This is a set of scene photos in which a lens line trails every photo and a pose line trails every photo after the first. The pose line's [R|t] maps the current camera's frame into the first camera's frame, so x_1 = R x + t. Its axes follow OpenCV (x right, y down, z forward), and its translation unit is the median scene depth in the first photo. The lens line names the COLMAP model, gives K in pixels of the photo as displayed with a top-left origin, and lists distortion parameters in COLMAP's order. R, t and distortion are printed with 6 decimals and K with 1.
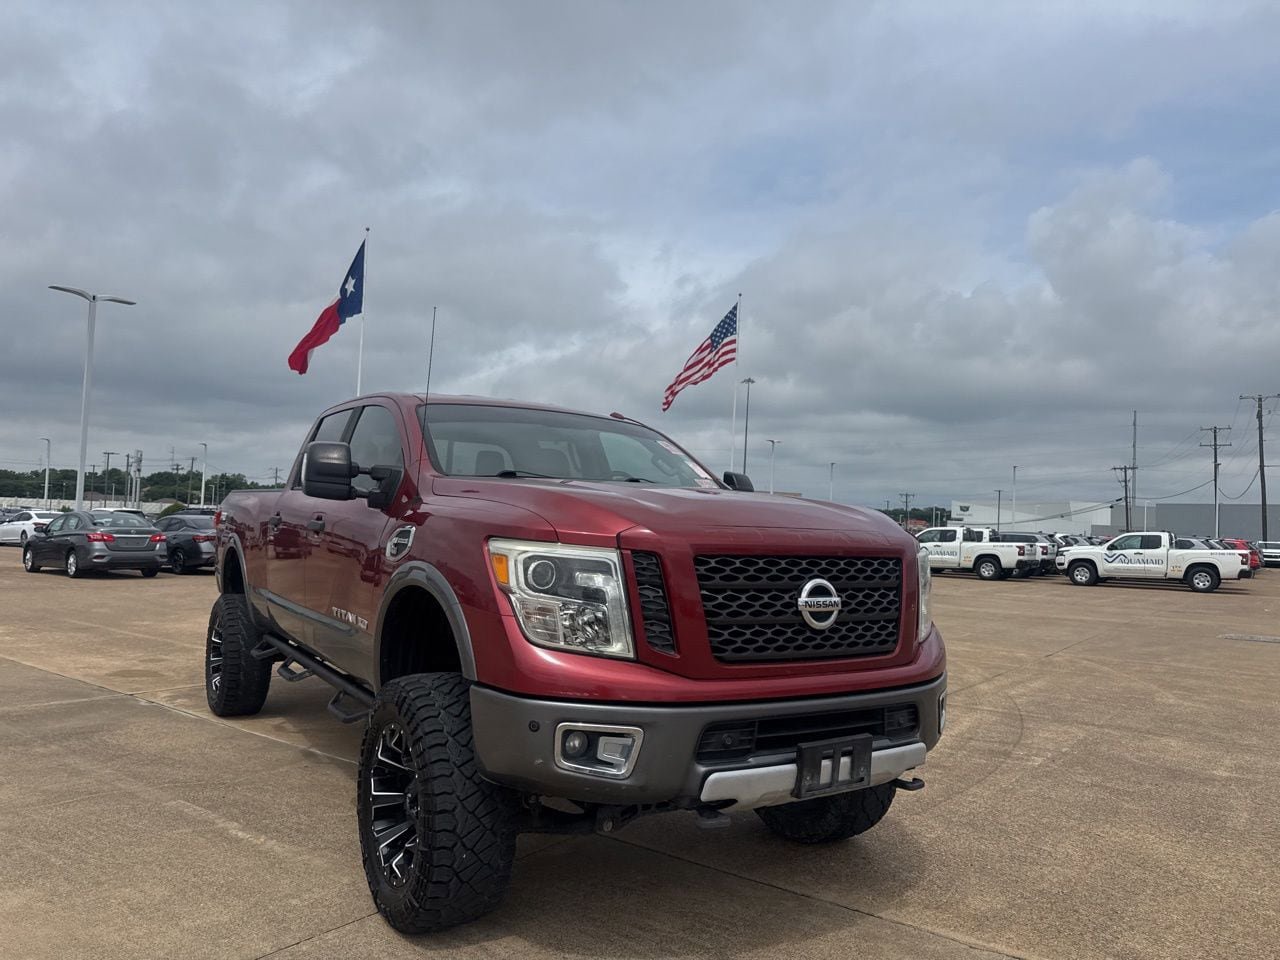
lens RADIAL K [[897.5, 0, 635.5], [0, 897.5, 518.6], [0, 0, 1]] dist [0.062439, -0.072852]
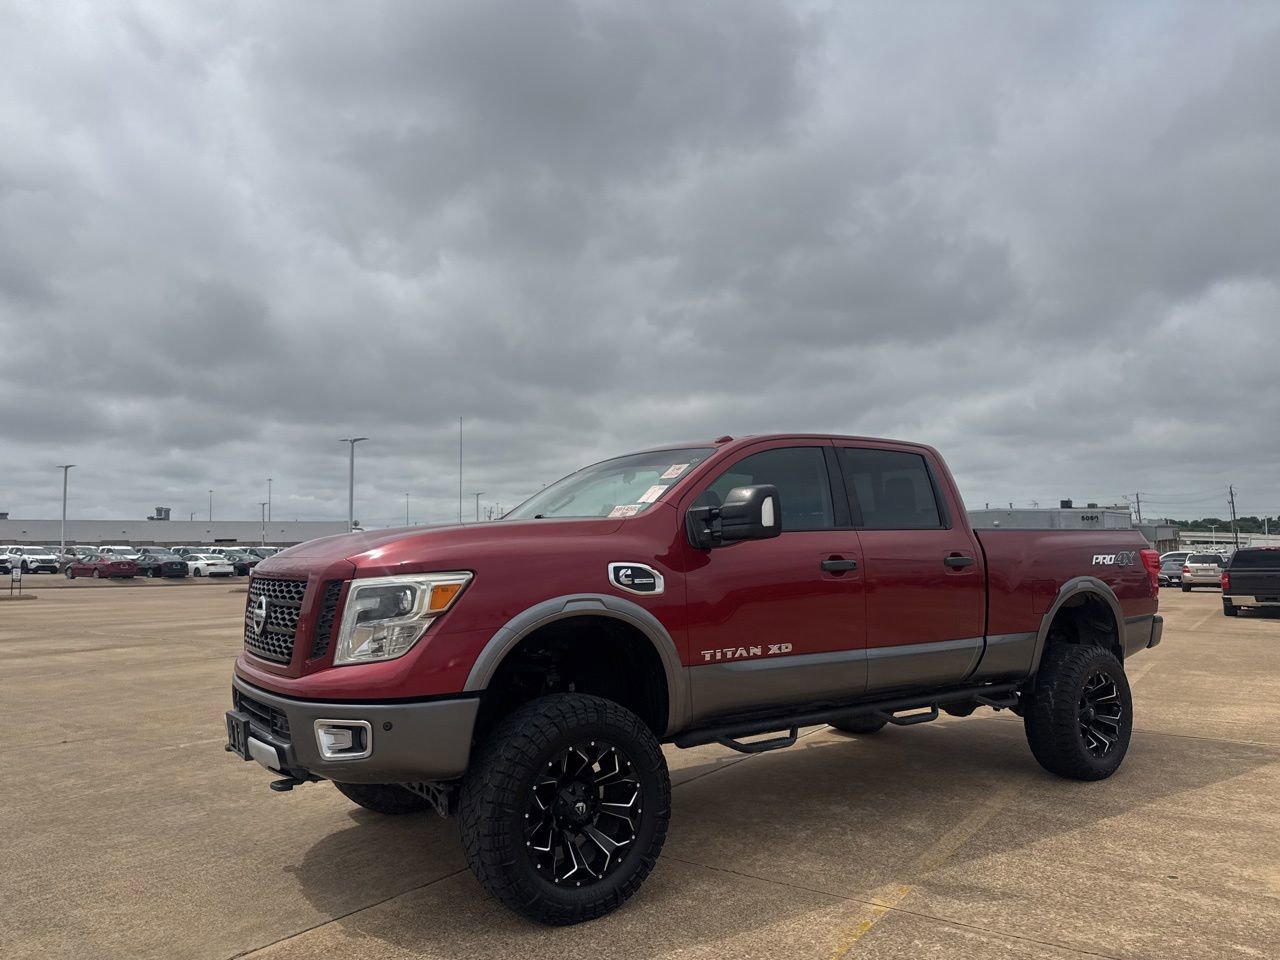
lens RADIAL K [[913.3, 0, 643.3], [0, 913.3, 480.7], [0, 0, 1]] dist [0.045250, -0.052029]
pose [[0.042833, -0.113128, -0.992657, 1.132244], [0.015172, 0.993528, -0.112573, 0.041987], [0.998967, -0.010238, 0.044272, 1.059482]]
